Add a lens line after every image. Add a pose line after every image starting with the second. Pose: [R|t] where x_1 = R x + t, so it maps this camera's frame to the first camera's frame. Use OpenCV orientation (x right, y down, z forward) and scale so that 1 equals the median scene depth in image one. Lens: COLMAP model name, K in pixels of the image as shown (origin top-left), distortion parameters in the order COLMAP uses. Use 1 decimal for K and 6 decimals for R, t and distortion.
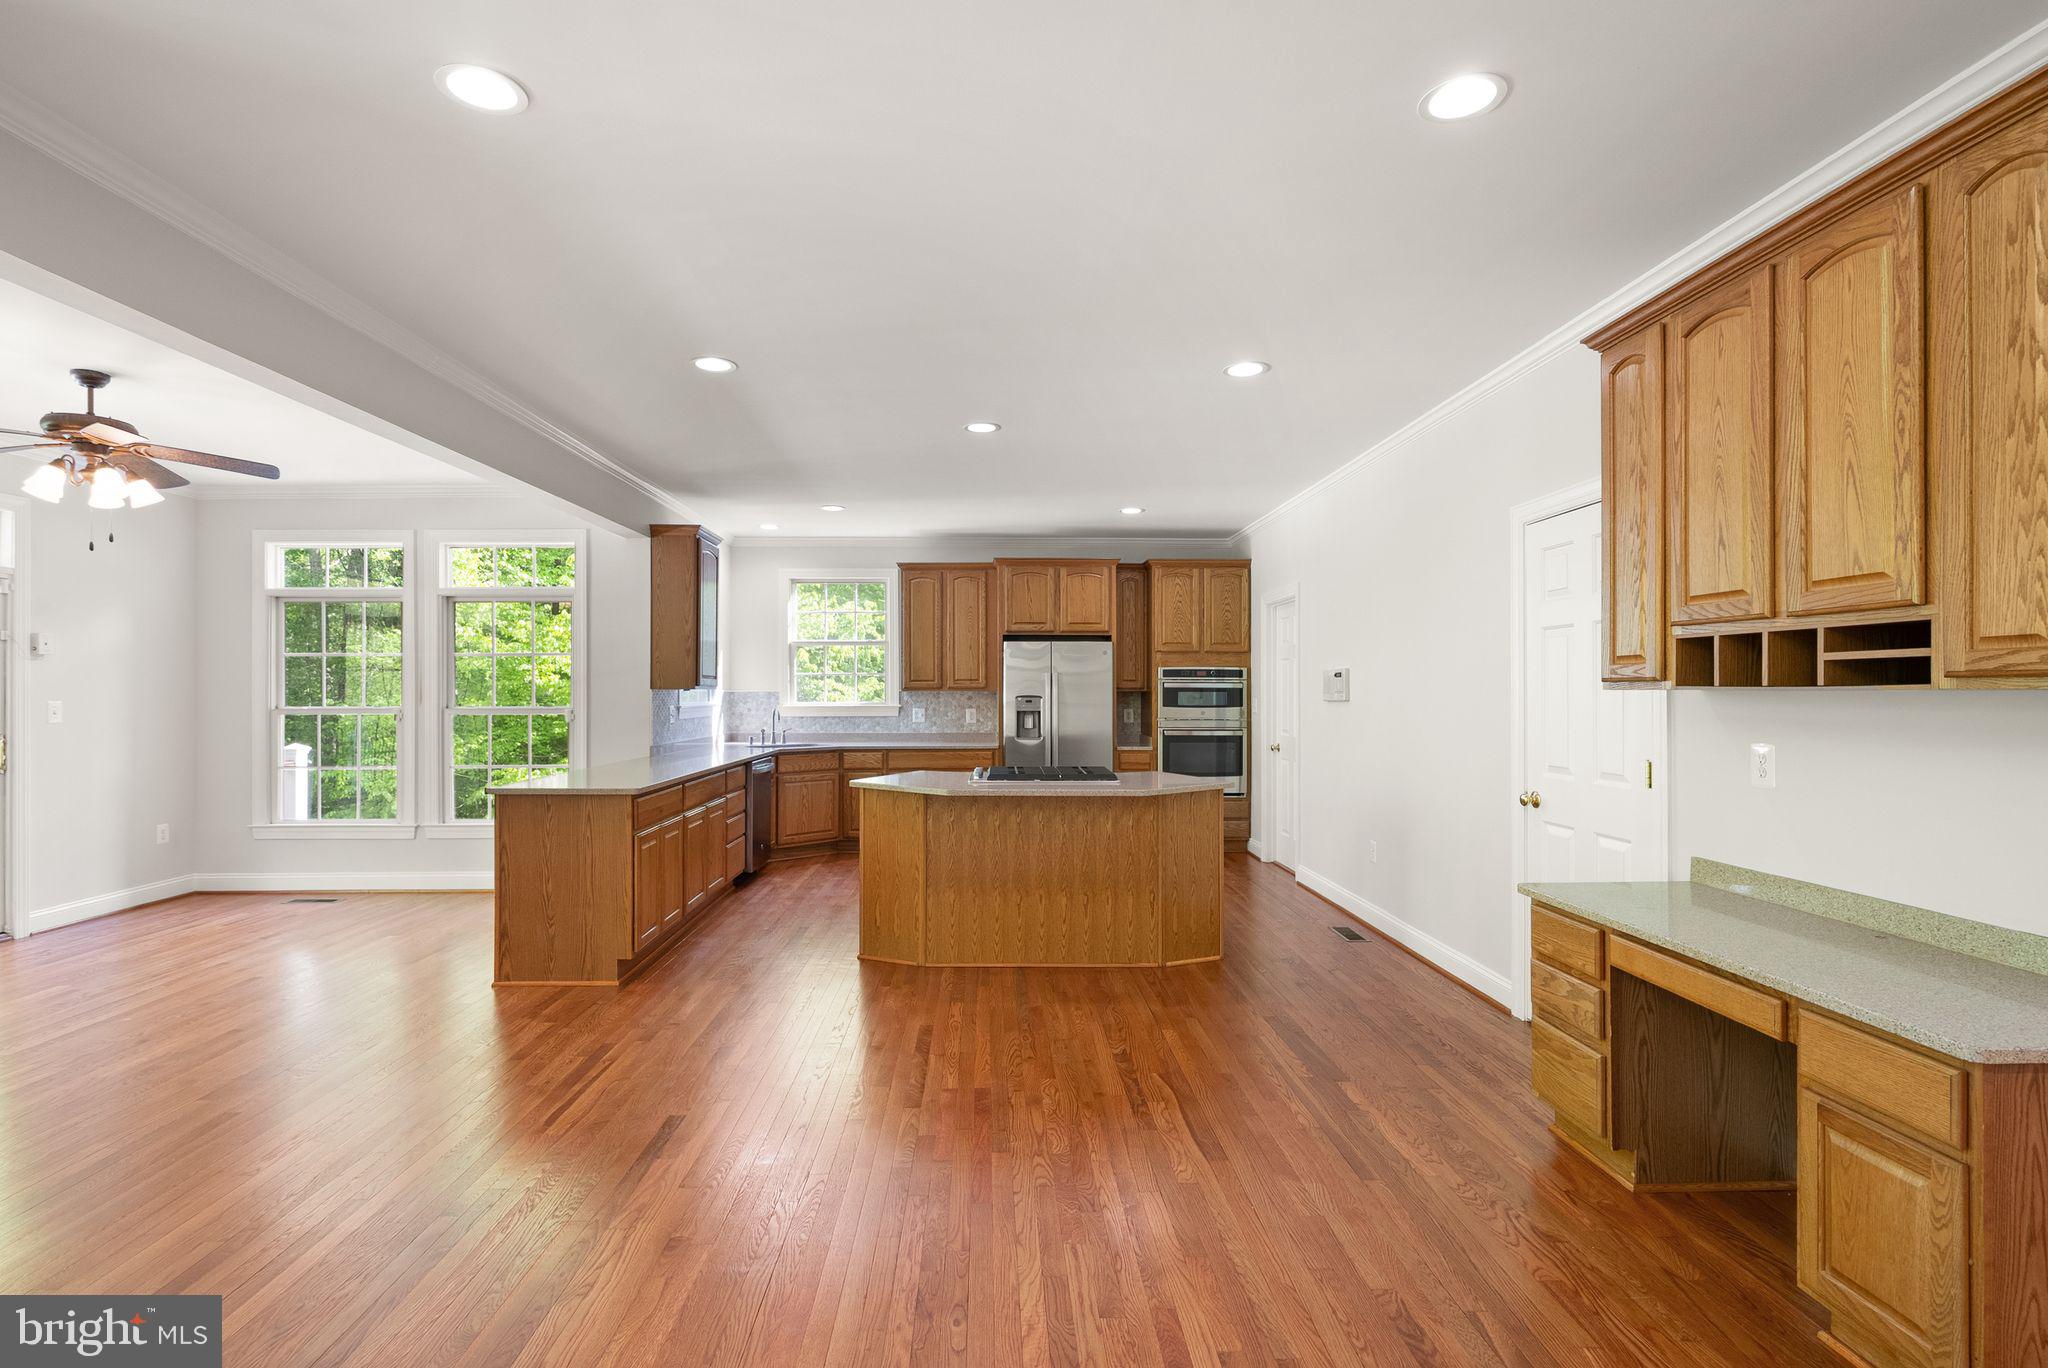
lens RADIAL K [[987.1, 0, 1010.8], [0, 987.1, 698.9], [0, 0, 1]] dist [-0.002764, 0.000357]
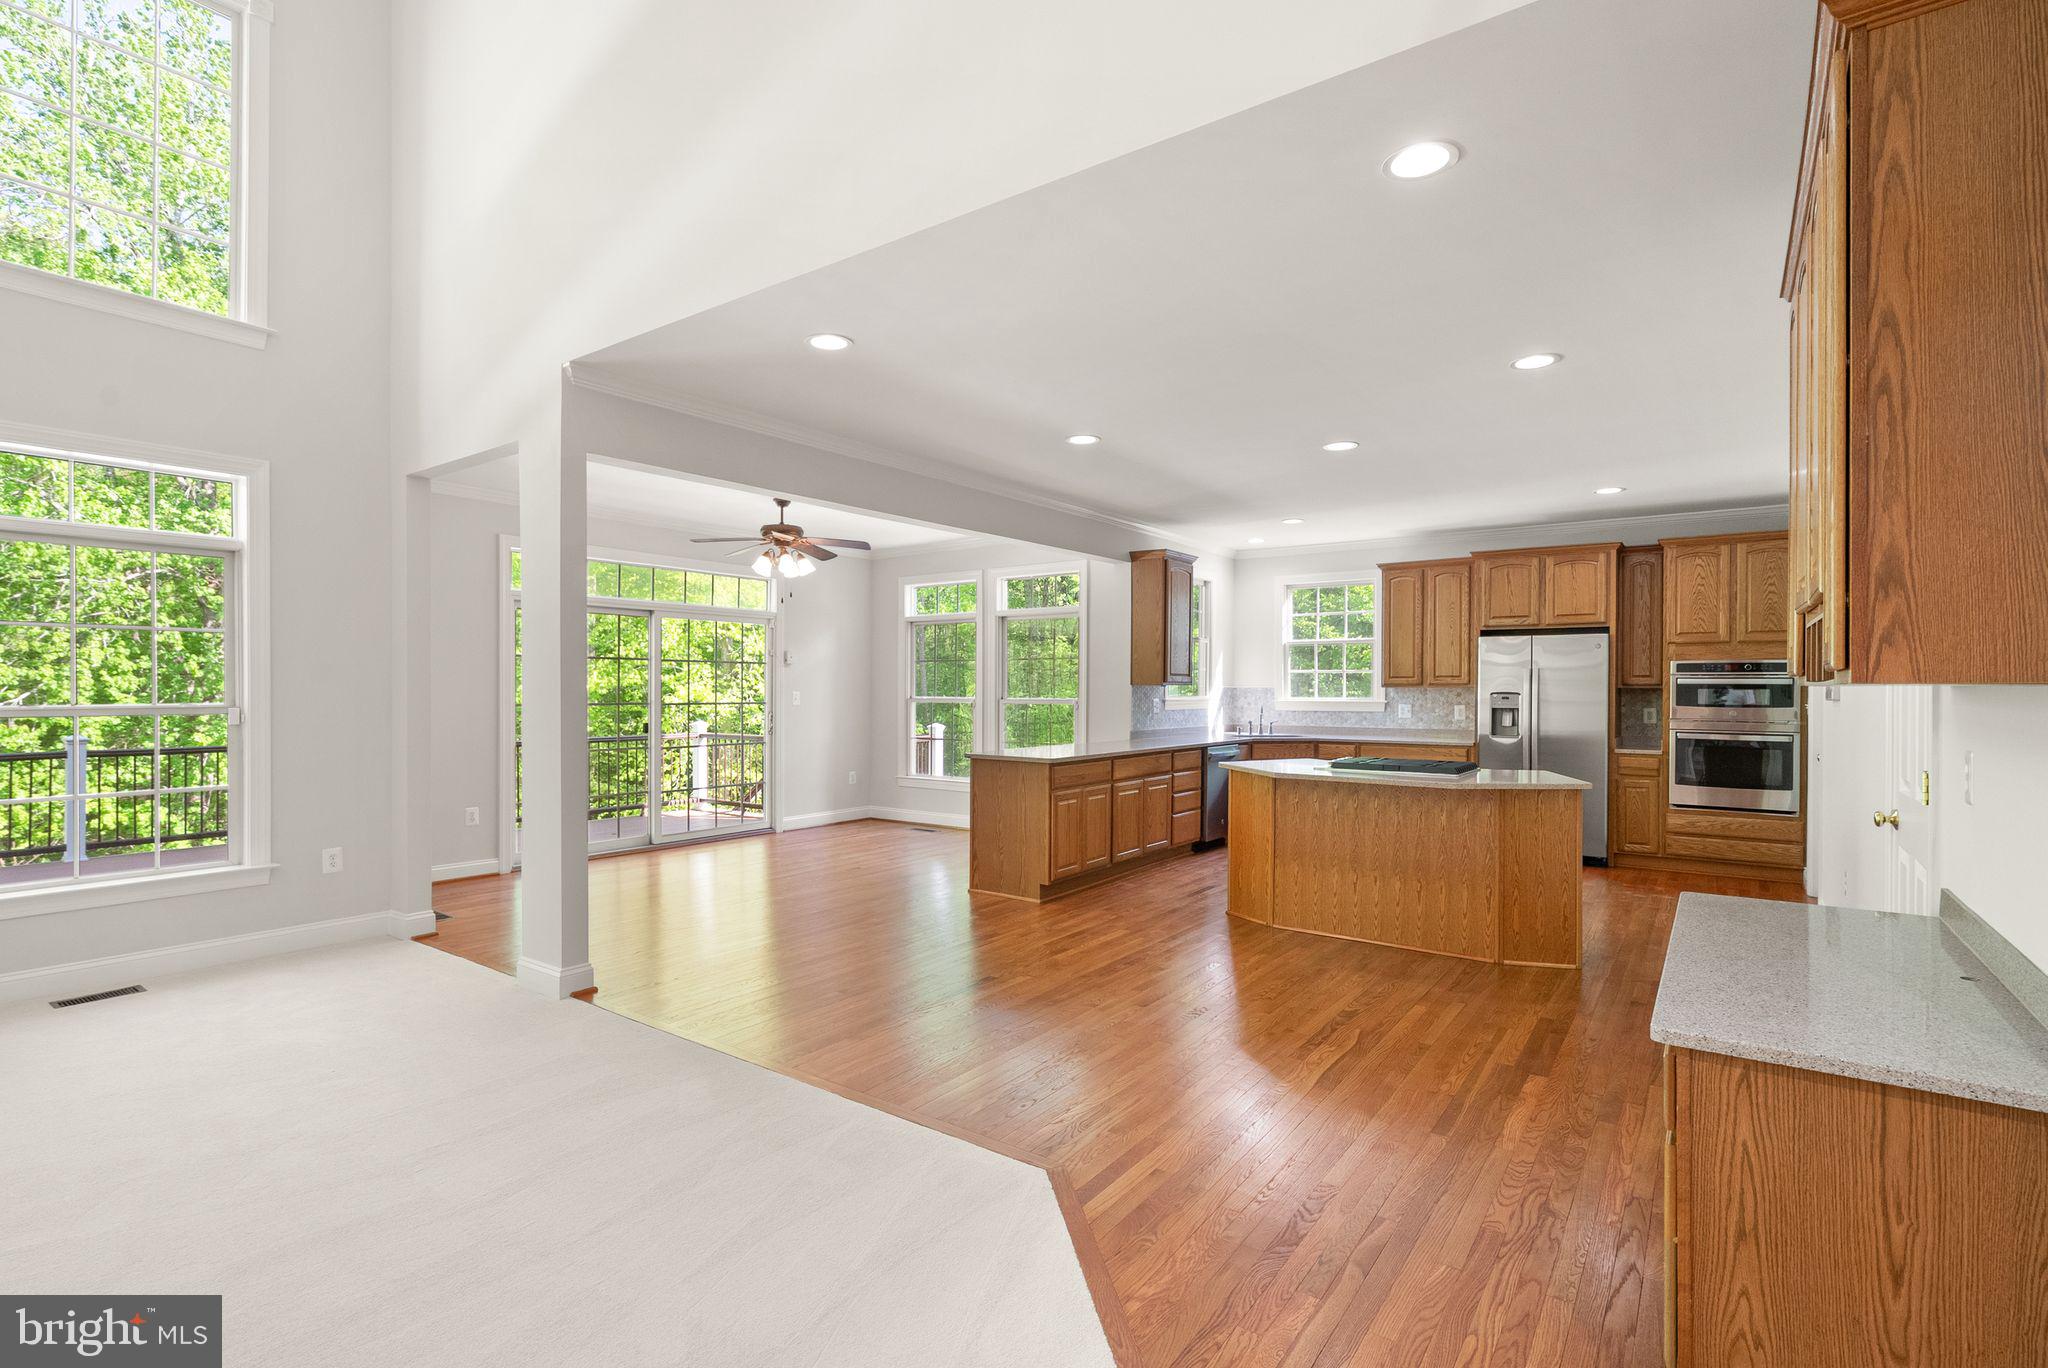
lens RADIAL K [[987.1, 0, 1017.1], [0, 987.1, 695.9], [0, 0, 1]] dist [-0.002764, 0.000357]
pose [[0.788590, 0.007954, -0.614867, 0.244869], [-0.007909, 0.999965, 0.002793, 0.001237], [0.614868, 0.002661, 0.788626, -0.055016]]
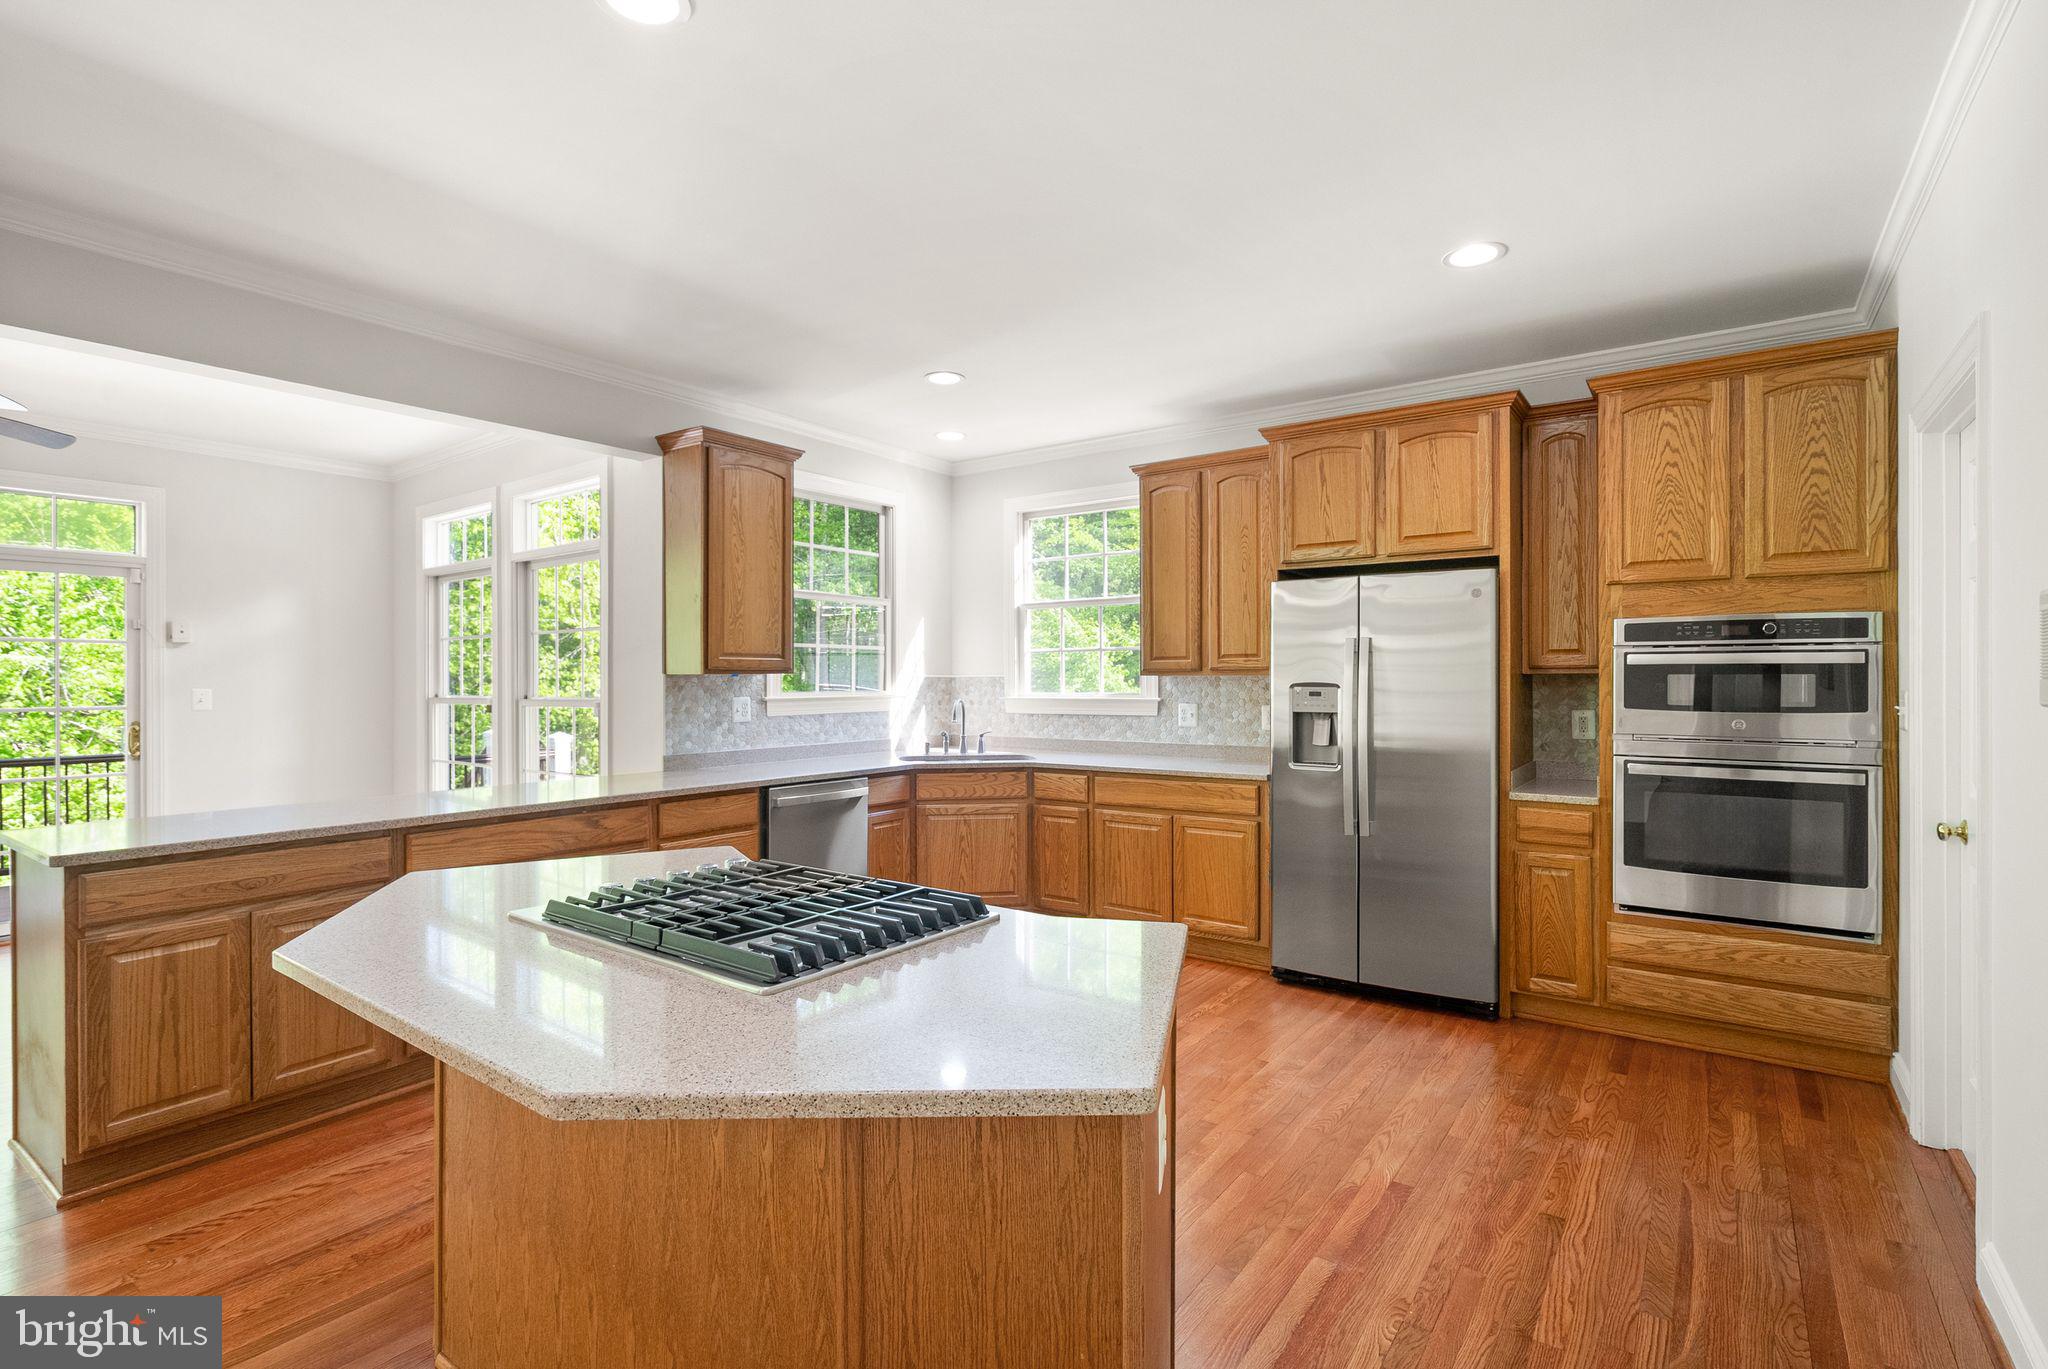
lens RADIAL K [[987.1, 0, 1015.8], [0, 987.1, 684.2], [0, 0, 1]] dist [-0.002764, 0.000357]
pose [[0.788939, 0.001259, -0.614470, 0.222660], [-0.001737, 0.999998, -0.000181, -0.002518], [0.614469, 0.001210, 0.788940, 0.515163]]
